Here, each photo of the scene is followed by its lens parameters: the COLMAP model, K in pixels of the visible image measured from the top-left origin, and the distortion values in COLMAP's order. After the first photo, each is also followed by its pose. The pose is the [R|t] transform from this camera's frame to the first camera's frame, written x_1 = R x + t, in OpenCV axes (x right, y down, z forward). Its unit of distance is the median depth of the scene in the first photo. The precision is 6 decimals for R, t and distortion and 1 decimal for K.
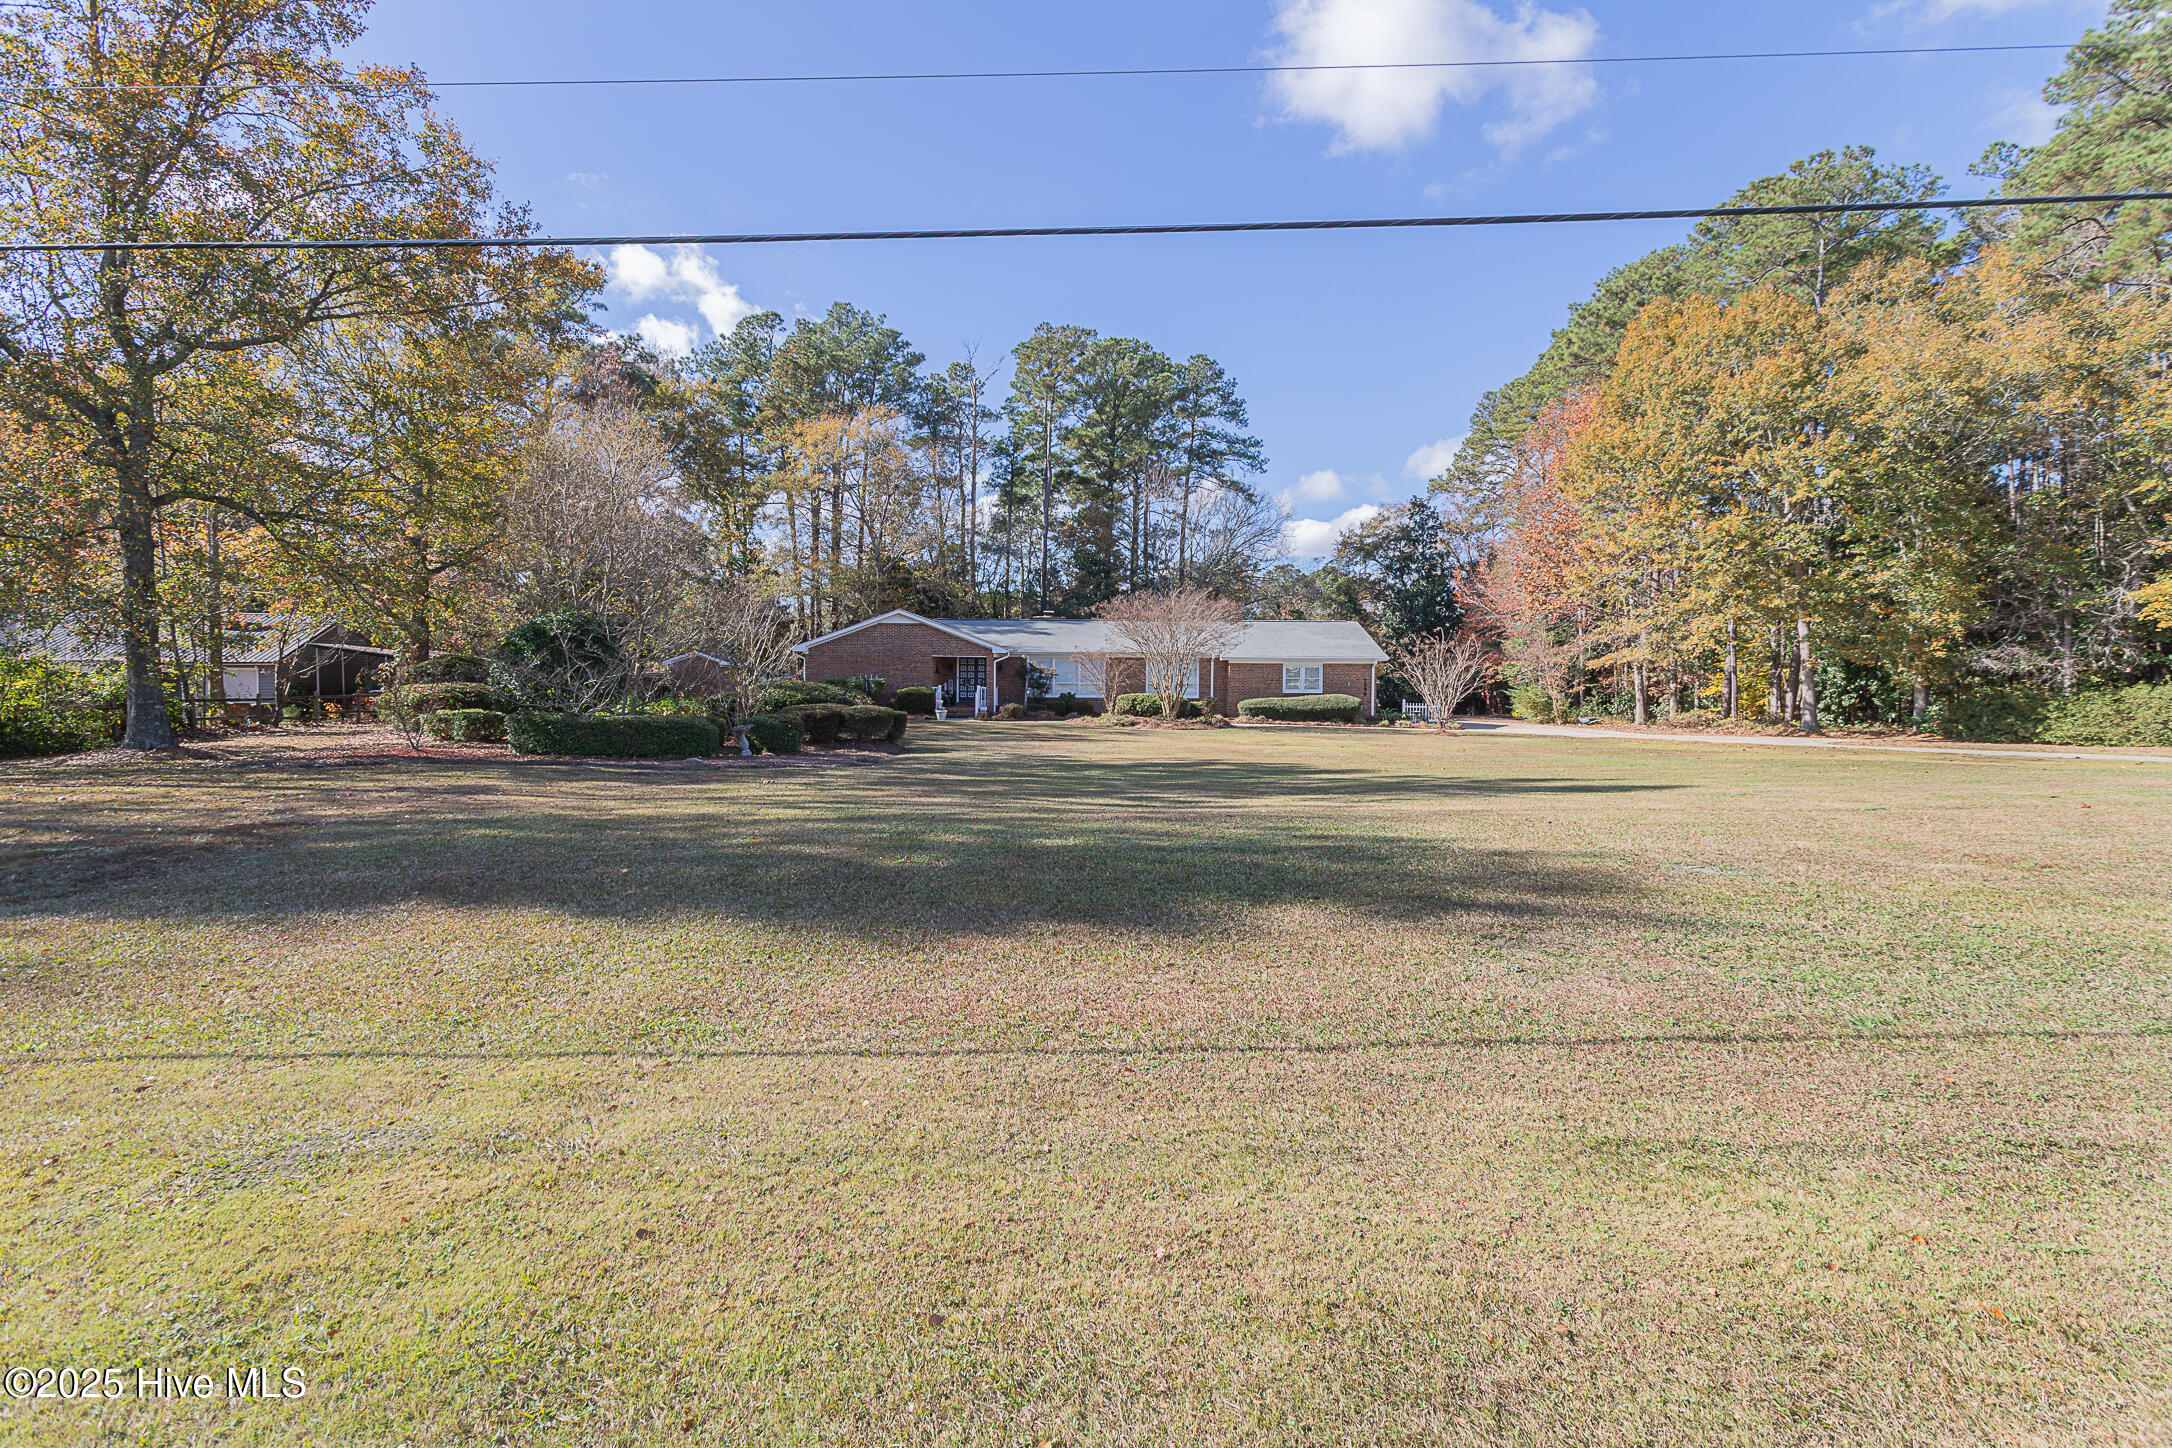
lens RADIAL K [[1048.6, 0, 1082.4], [0, 1048.6, 710.7], [0, 0, 1]] dist [-0.001705, 0.004413]
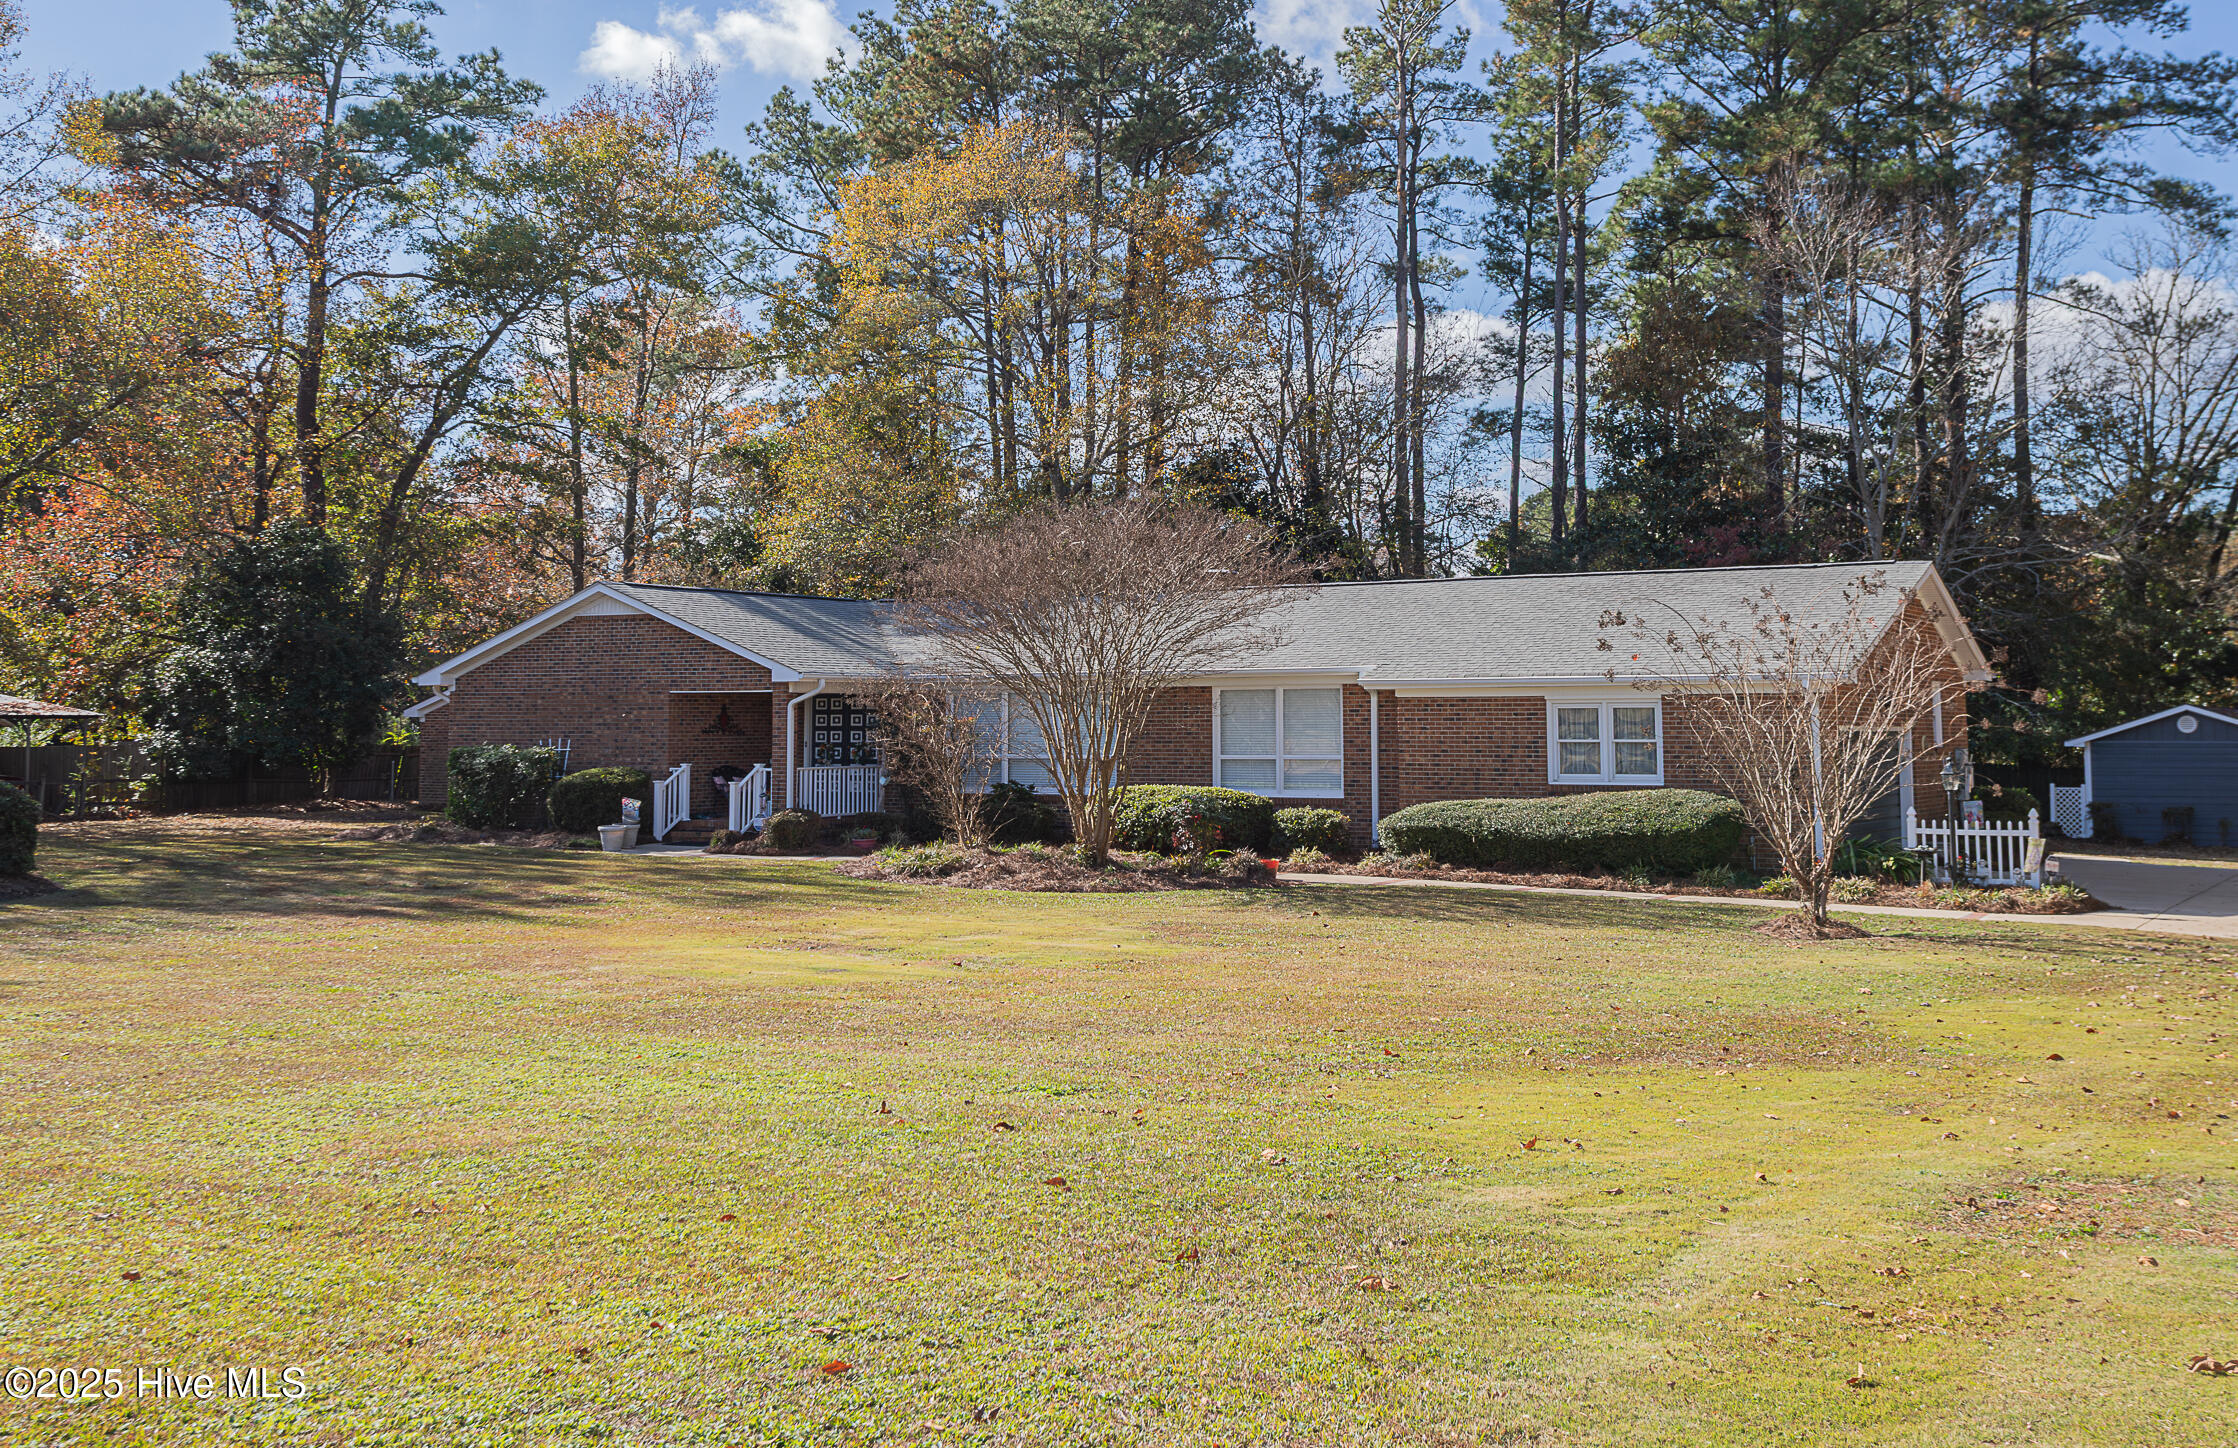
lens RADIAL K [[2297.9, 0, 1148.1], [0, 2297.9, 537.8], [0, 0, 1]] dist [0.001751, 0.000000]
pose [[0.861759, -0.050611, -0.504787, 0.306359], [-0.006514, 0.993826, -0.110762, -0.008888], [0.507276, 0.098738, 0.856109, 0.201479]]
